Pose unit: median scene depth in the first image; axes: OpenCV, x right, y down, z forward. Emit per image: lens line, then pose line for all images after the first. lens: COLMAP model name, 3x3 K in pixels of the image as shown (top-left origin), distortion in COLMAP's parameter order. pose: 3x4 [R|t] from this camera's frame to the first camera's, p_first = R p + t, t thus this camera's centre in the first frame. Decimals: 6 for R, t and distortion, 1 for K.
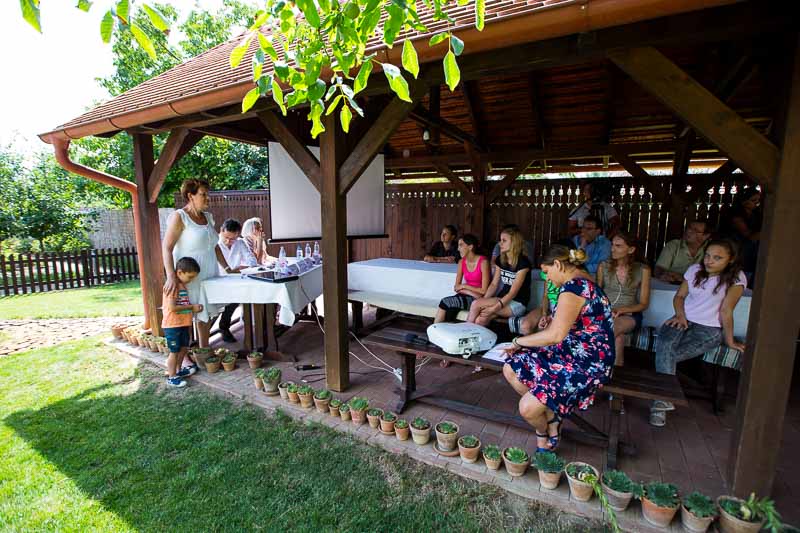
lens RADIAL K [[368.4, 0, 402.8], [0, 368.4, 264.7], [0, 0, 1]] dist [-0.029091, 0.005980]
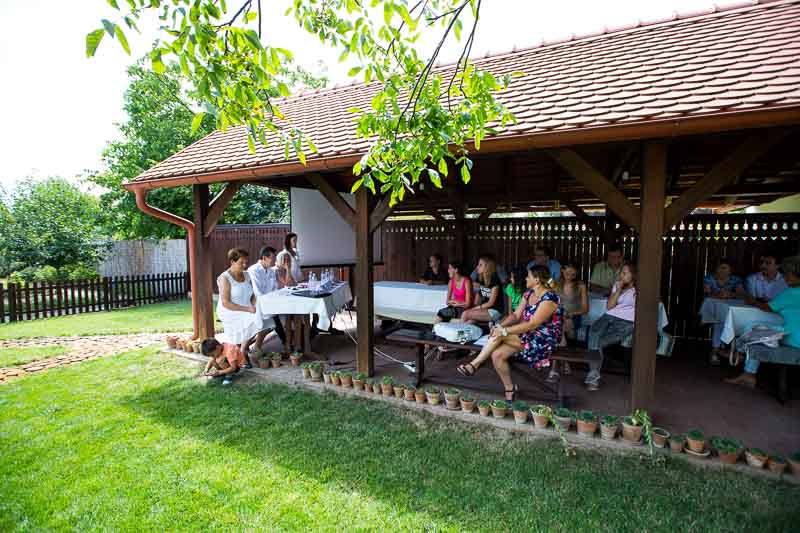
lens RADIAL K [[368.4, 0, 400.3], [0, 368.4, 271.1], [0, 0, 1]] dist [-0.029091, 0.005980]
pose [[0.996964, -0.006267, 0.077616, -0.143736], [0.011103, 0.998012, -0.062035, 0.039001], [-0.077073, 0.062709, 0.995051, -0.349038]]
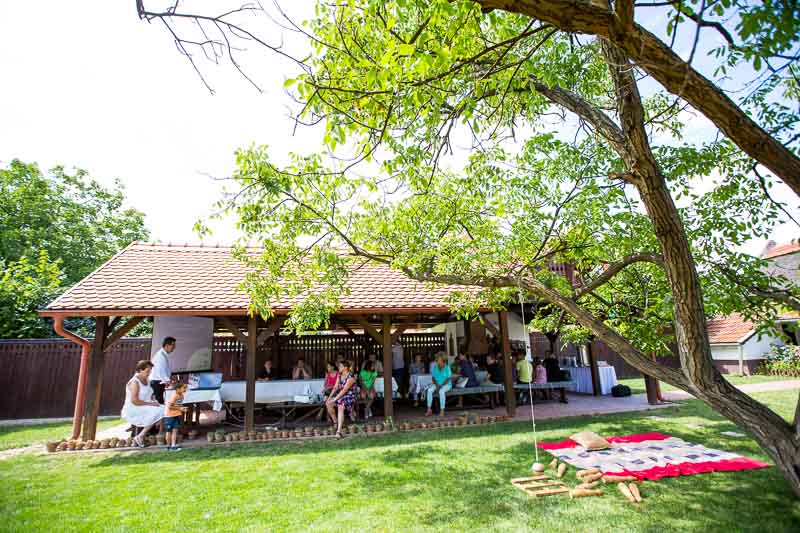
lens RADIAL K [[368.4, 0, 396.3], [0, 368.4, 271.9], [0, 0, 1]] dist [-0.029091, 0.005980]
pose [[0.755293, 0.111713, 0.645796, -0.961319], [0.120185, 0.945048, -0.304041, 0.167760], [-0.644274, 0.307255, 0.700361, -1.302202]]
